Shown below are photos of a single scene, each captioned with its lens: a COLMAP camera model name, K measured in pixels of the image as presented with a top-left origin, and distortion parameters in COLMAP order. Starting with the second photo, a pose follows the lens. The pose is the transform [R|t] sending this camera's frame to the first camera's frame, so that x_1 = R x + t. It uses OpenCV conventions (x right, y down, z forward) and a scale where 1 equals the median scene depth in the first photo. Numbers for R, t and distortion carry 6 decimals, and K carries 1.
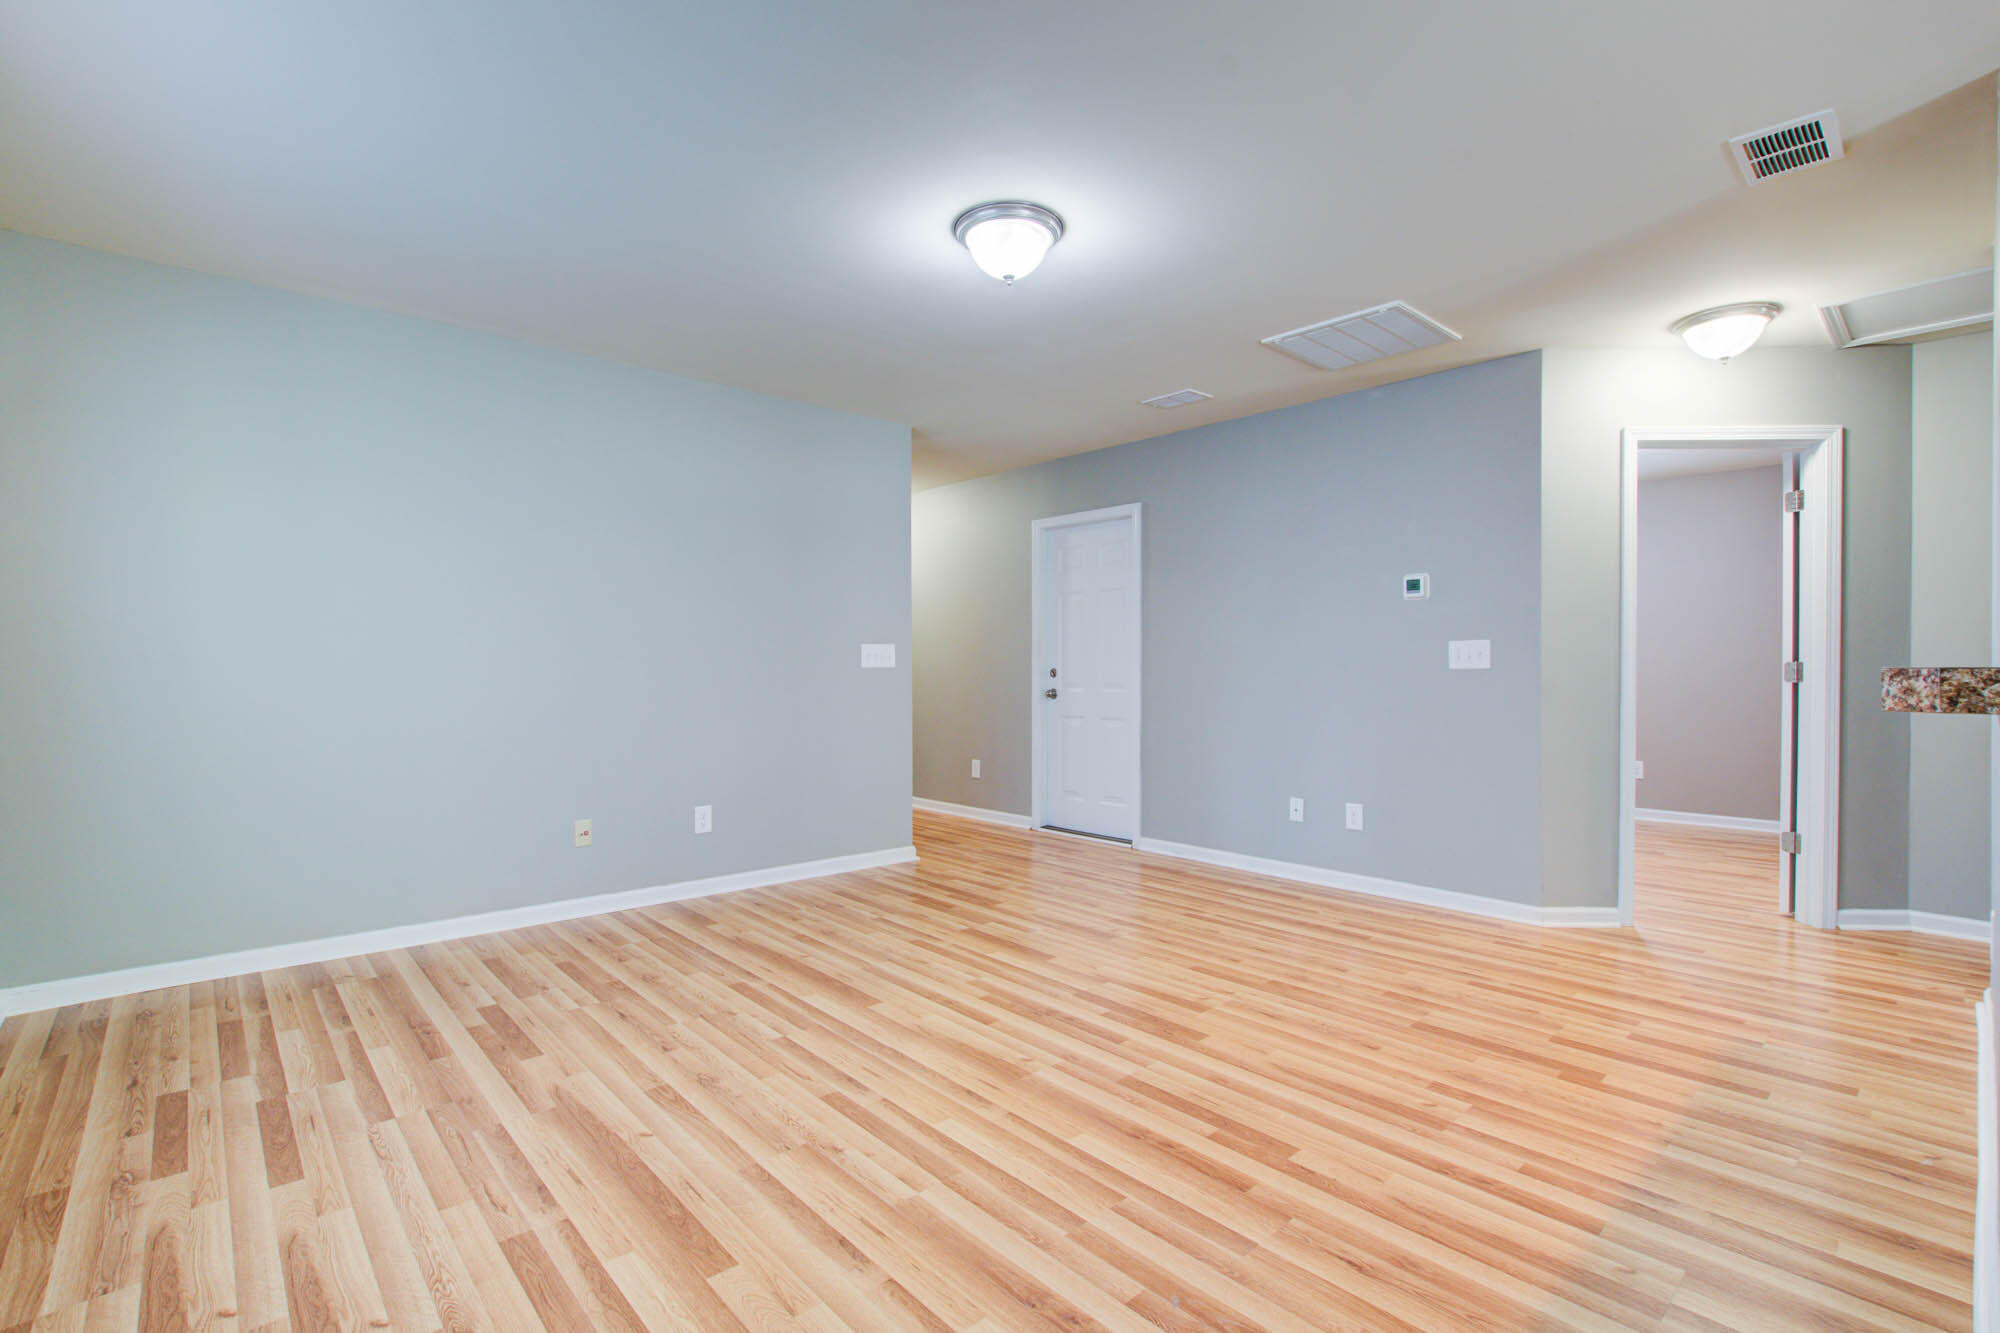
lens RADIAL K [[919.5, 0, 988.7], [0, 919.5, 650.1], [0, 0, 1]] dist [-0.012183, 0.002585]
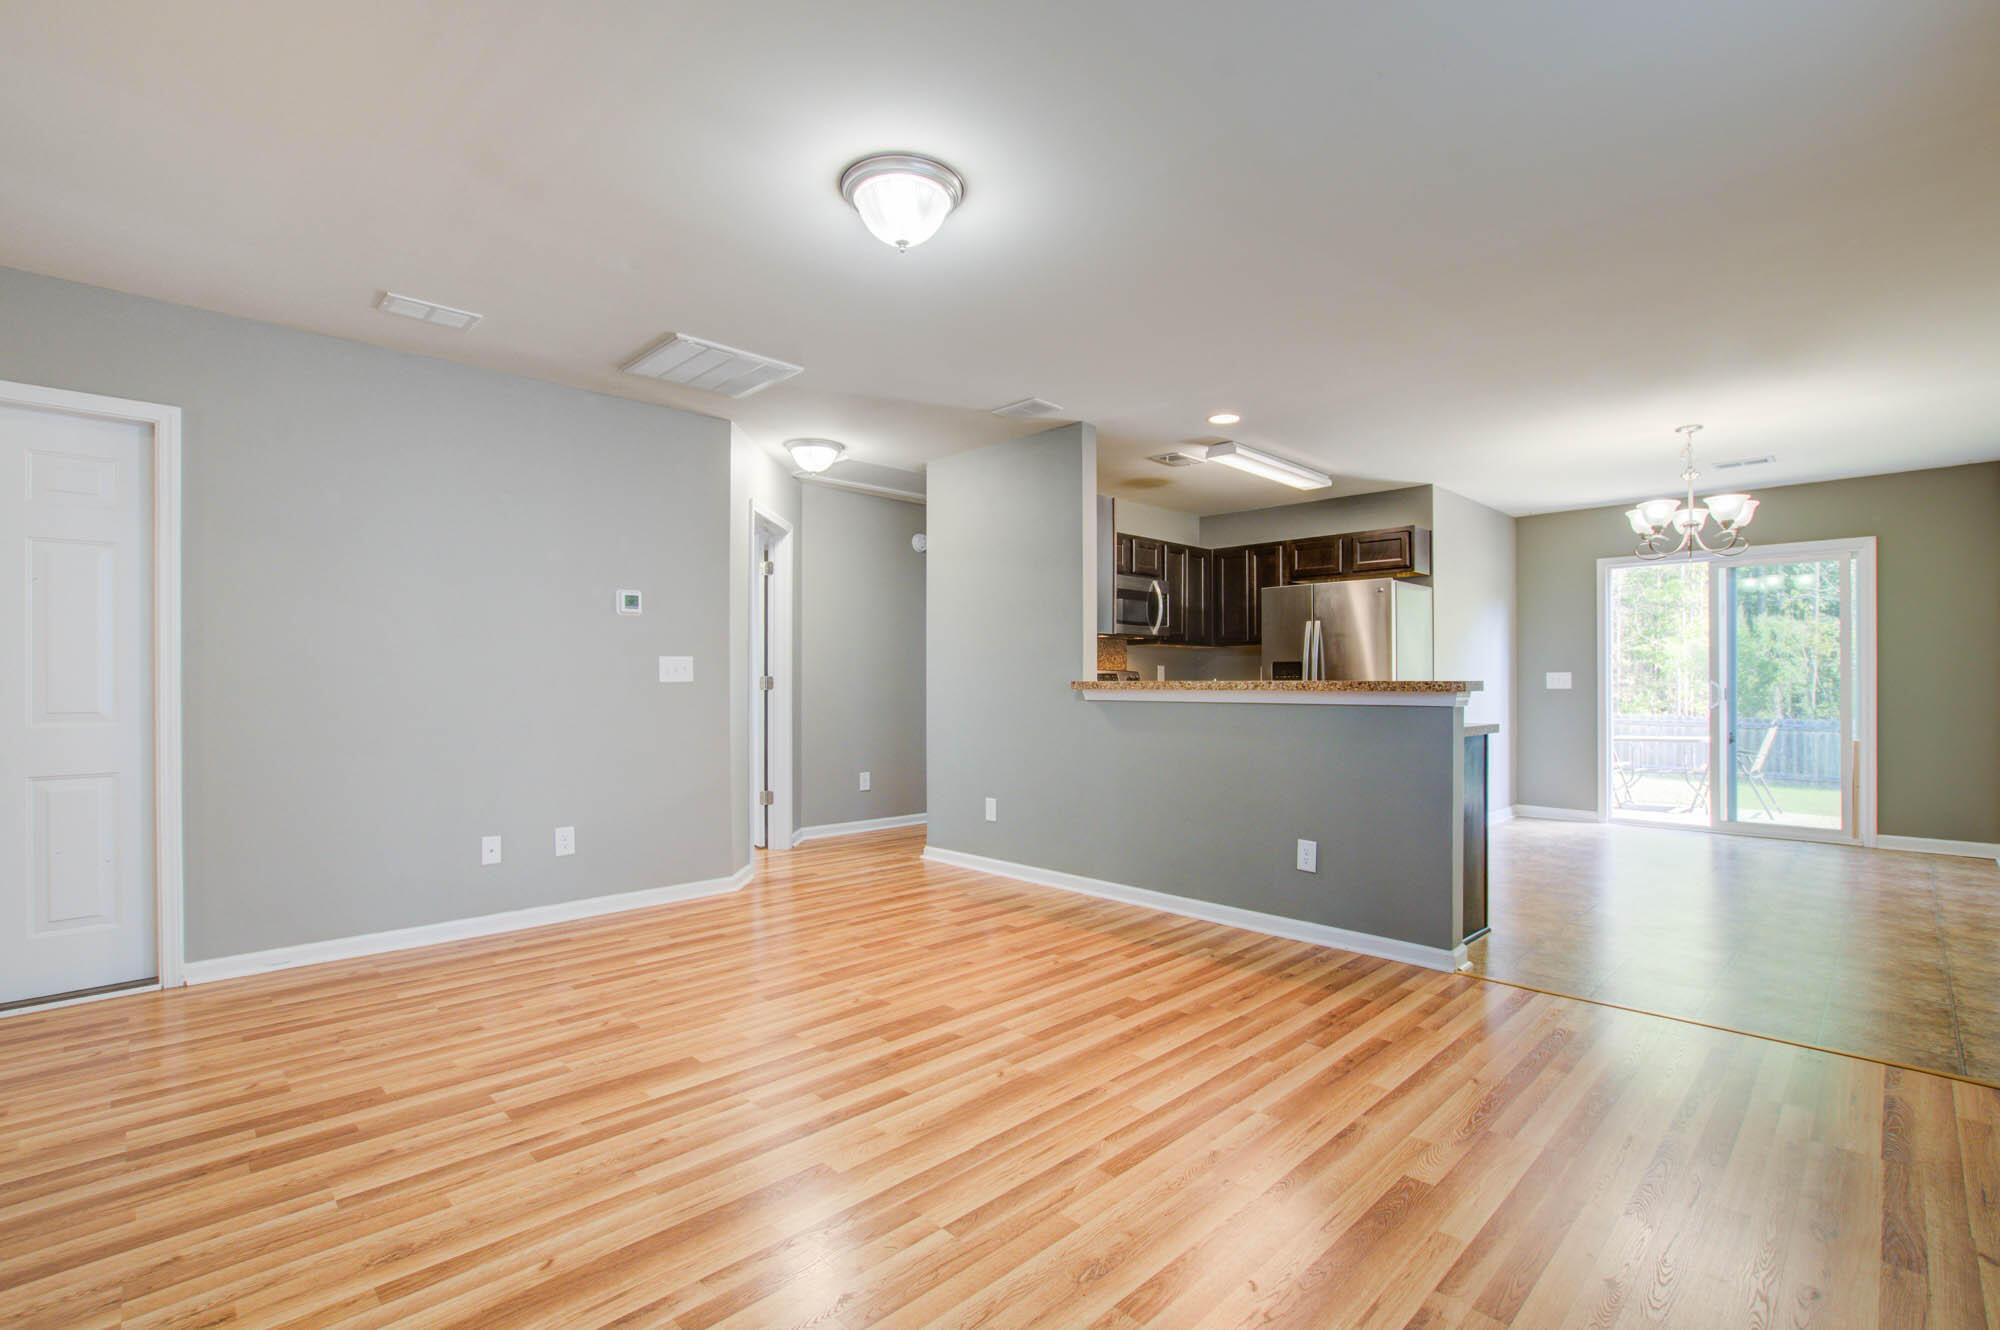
lens RADIAL K [[919.5, 0, 997.3], [0, 919.5, 677.9], [0, 0, 1]] dist [-0.012183, 0.002585]
pose [[-0.060457, 0.001927, 0.998169, -0.673475], [-0.021904, 0.999755, -0.003256, 0.011323], [-0.997930, -0.022061, -0.060400, 0.752258]]
